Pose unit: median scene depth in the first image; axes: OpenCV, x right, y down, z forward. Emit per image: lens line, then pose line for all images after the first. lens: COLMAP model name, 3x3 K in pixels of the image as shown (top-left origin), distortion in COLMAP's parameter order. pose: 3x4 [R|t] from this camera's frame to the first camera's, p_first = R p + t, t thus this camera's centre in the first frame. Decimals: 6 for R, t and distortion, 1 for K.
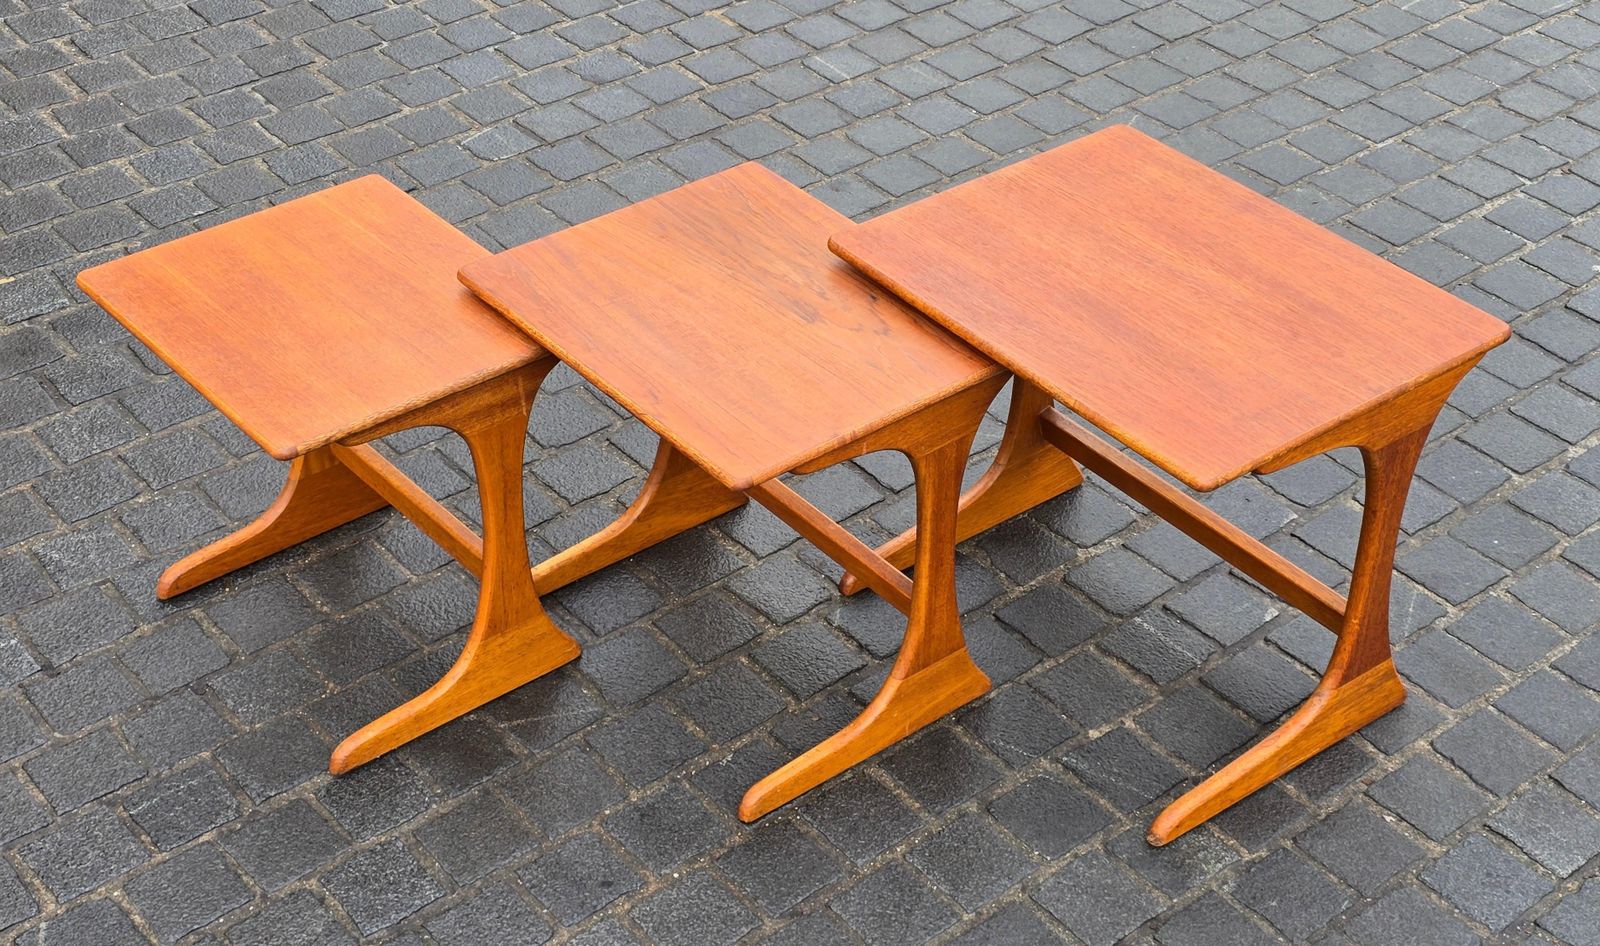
lens RADIAL K [[2358.3, 0, 800.0], [0, 2358.3, 473.0], [0, 0, 1]] dist [0.045305, -0.014714]
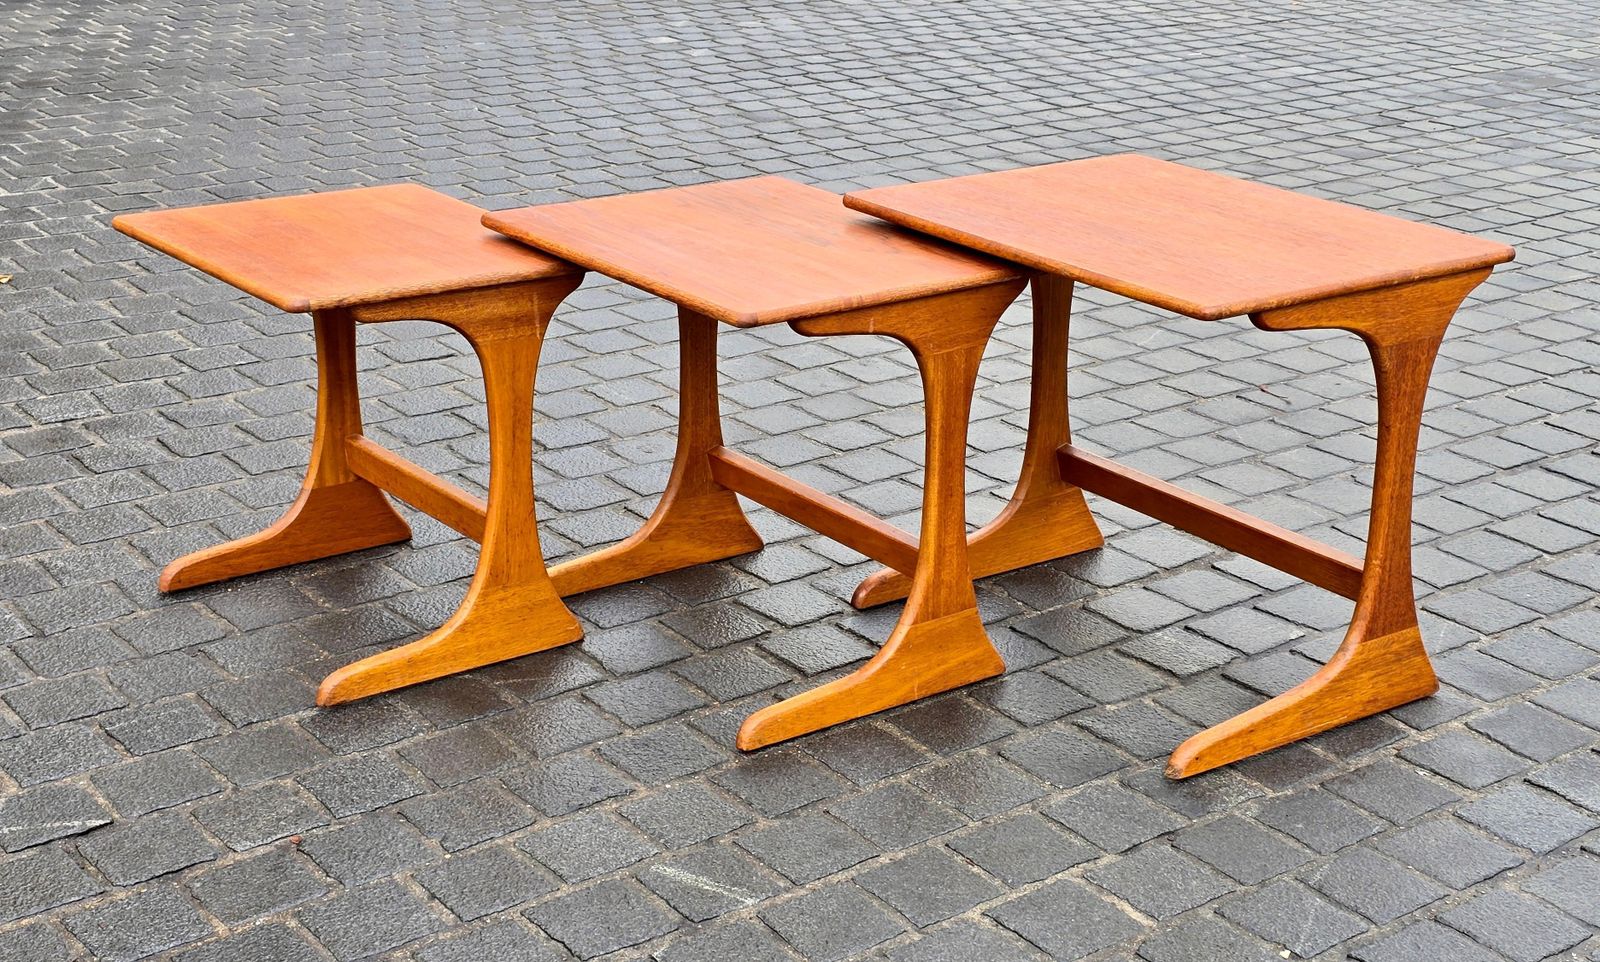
lens RADIAL K [[2380.5, 0, 800.0], [0, 2380.5, 481.0], [0, 0, 1]] dist [0.035850, 0.108799]
pose [[0.999415, 0.019512, -0.028077, 0.023072], [-0.026905, 0.955538, -0.293638, 0.304011], [0.021099, 0.294222, 0.955504, 0.043717]]
